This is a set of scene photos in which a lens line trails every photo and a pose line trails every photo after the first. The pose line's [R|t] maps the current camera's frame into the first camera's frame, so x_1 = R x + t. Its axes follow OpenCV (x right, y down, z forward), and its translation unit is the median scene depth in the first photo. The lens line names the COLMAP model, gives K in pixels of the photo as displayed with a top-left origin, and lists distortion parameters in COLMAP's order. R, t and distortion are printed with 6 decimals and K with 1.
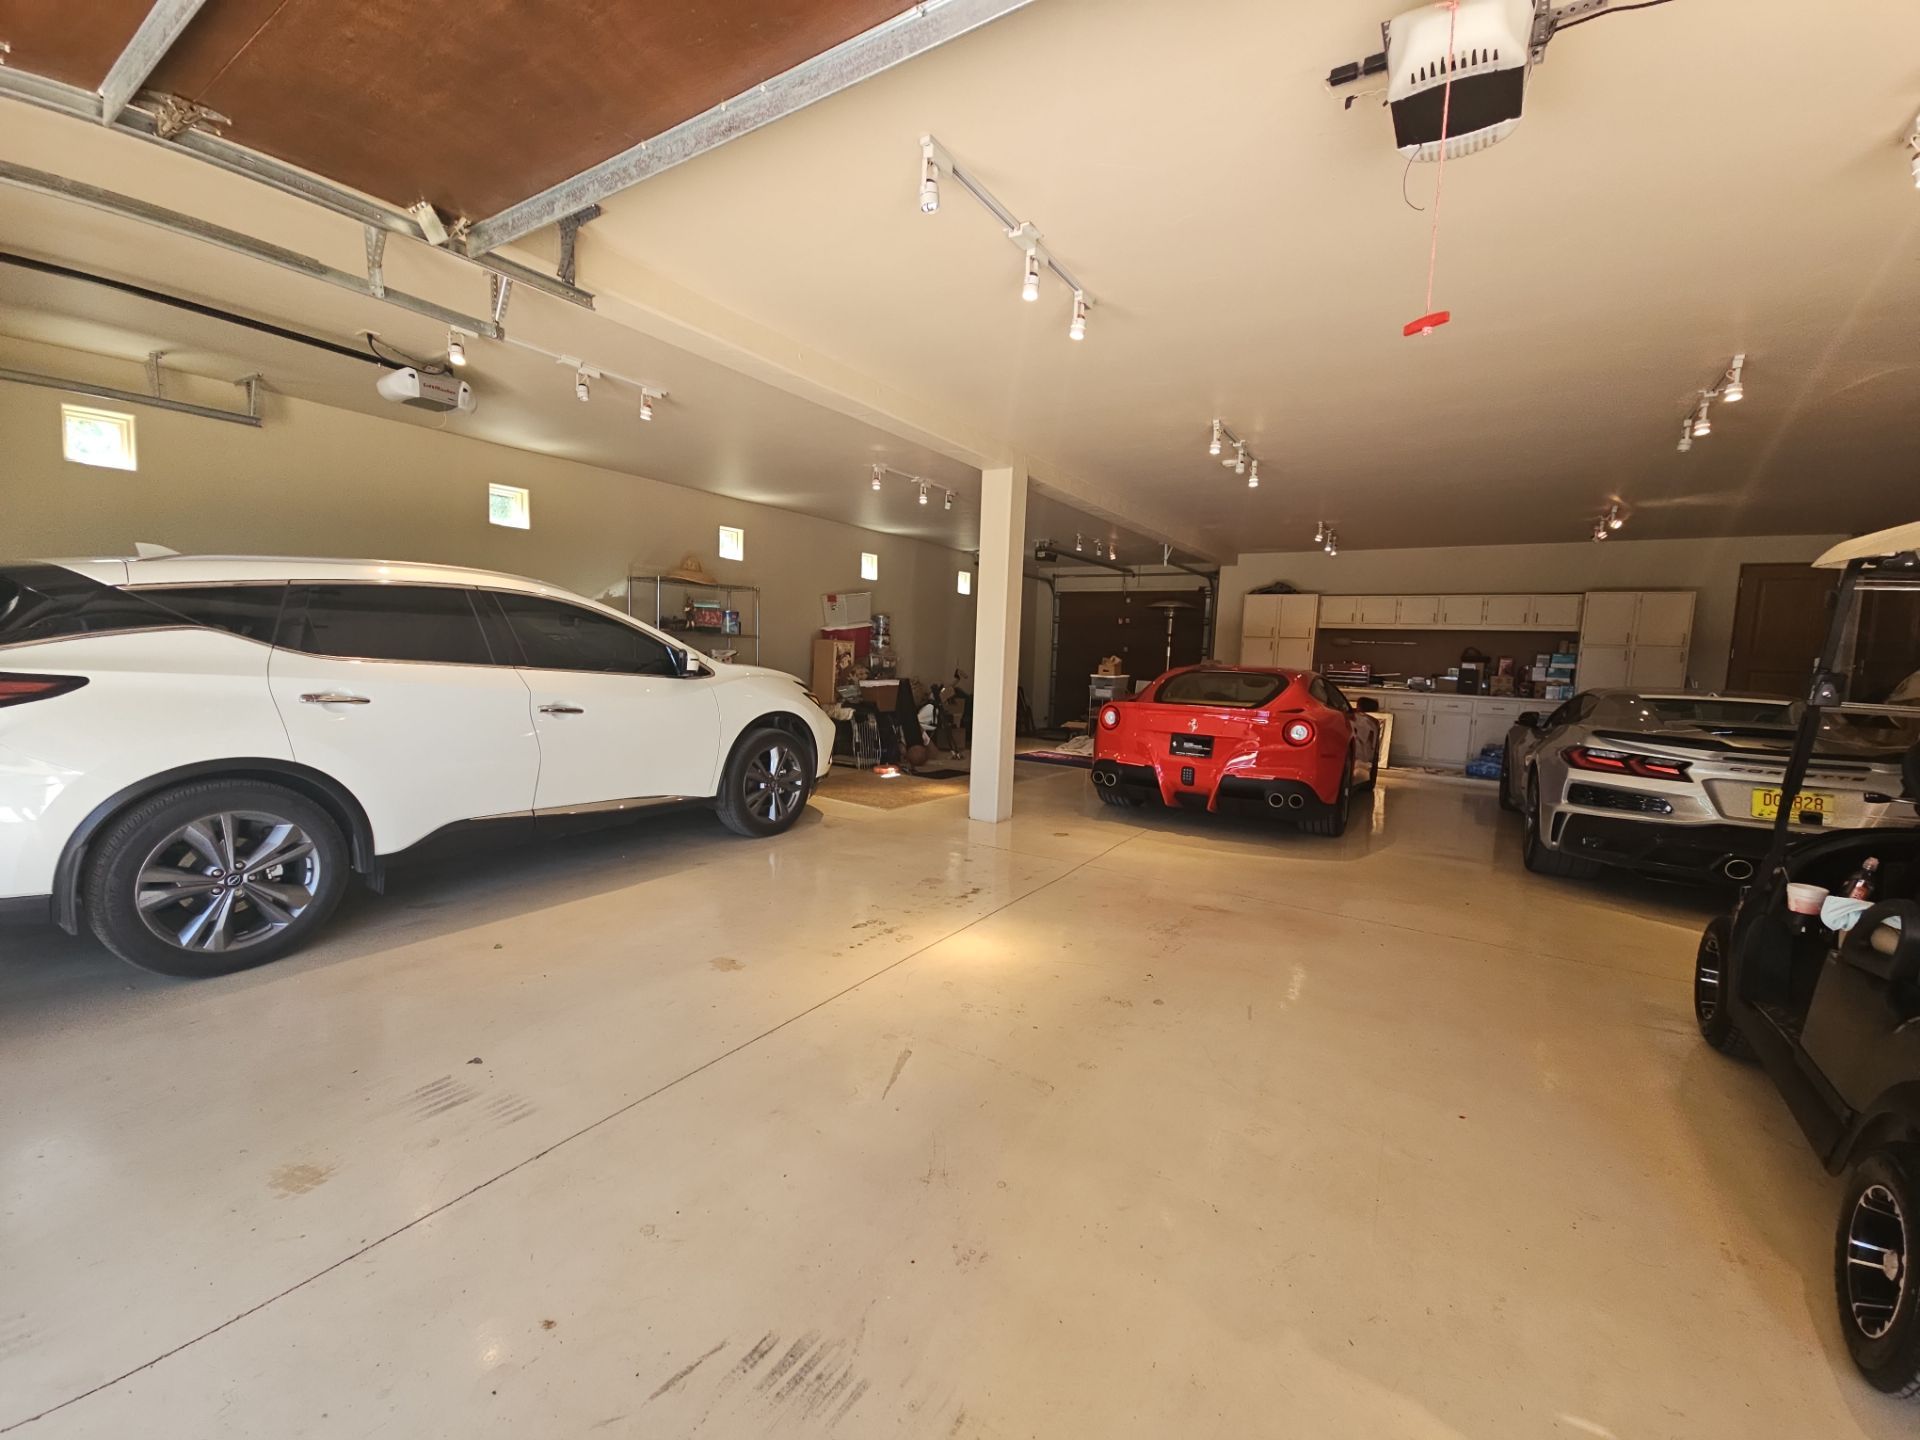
lens RADIAL K [[784.6, 0, 956.1], [0, 784.6, 716.7], [0, 0, 1]] dist [0.004781, 0.000048]
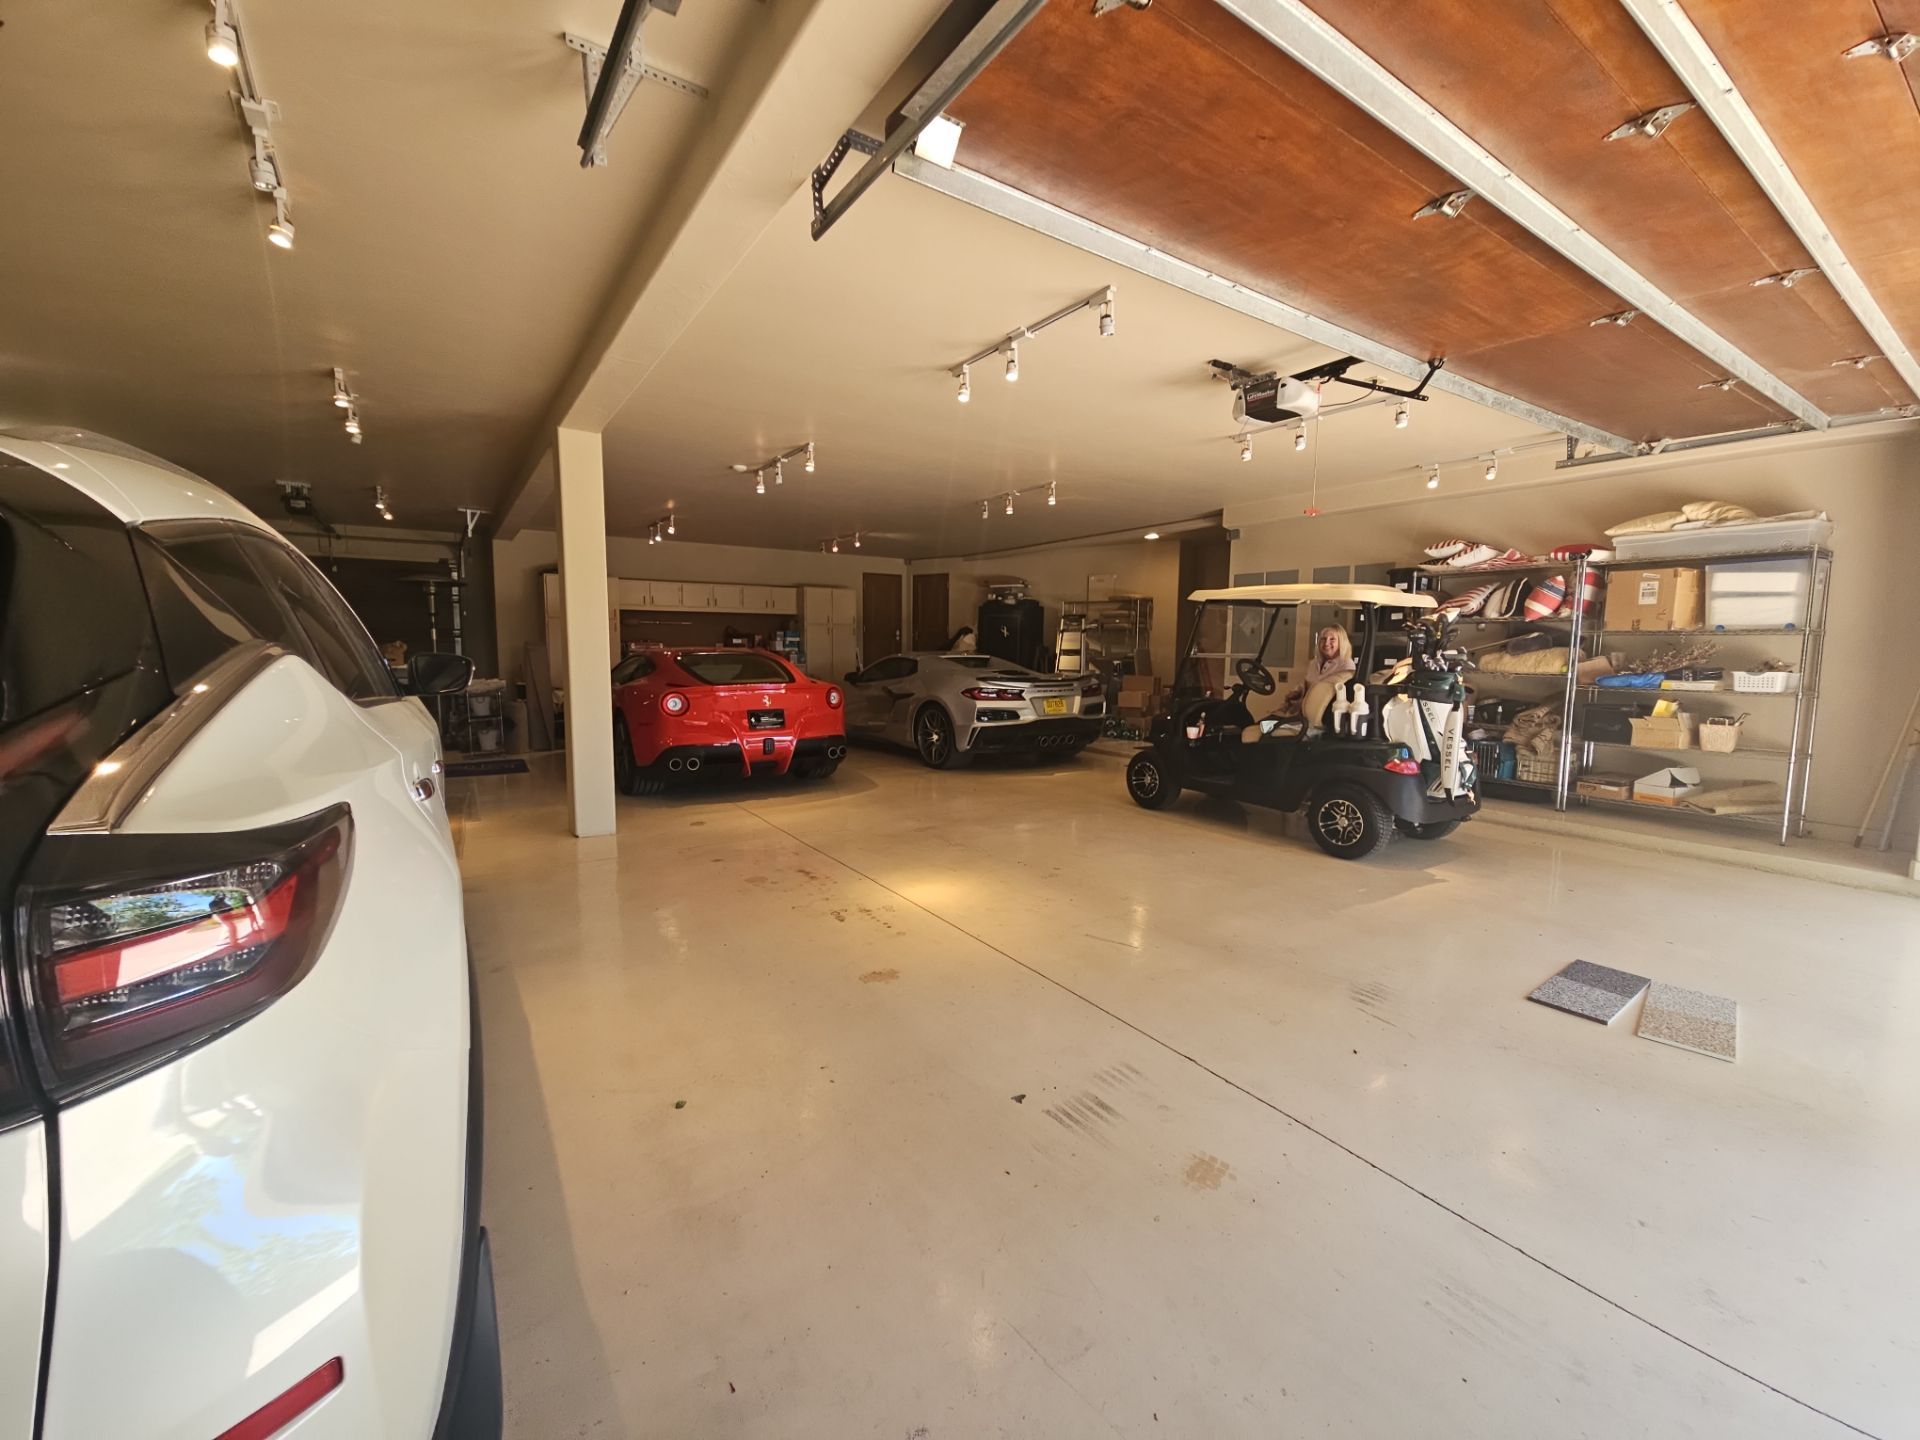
lens RADIAL K [[784.6, 0, 955.9], [0, 784.6, 721.1], [0, 0, 1]] dist [0.004781, 0.000048]
pose [[0.393031, -0.122336, 0.911351, -0.786326], [0.086175, 0.991649, 0.095951, -0.057728], [-0.915478, 0.040824, 0.400291, 0.368954]]
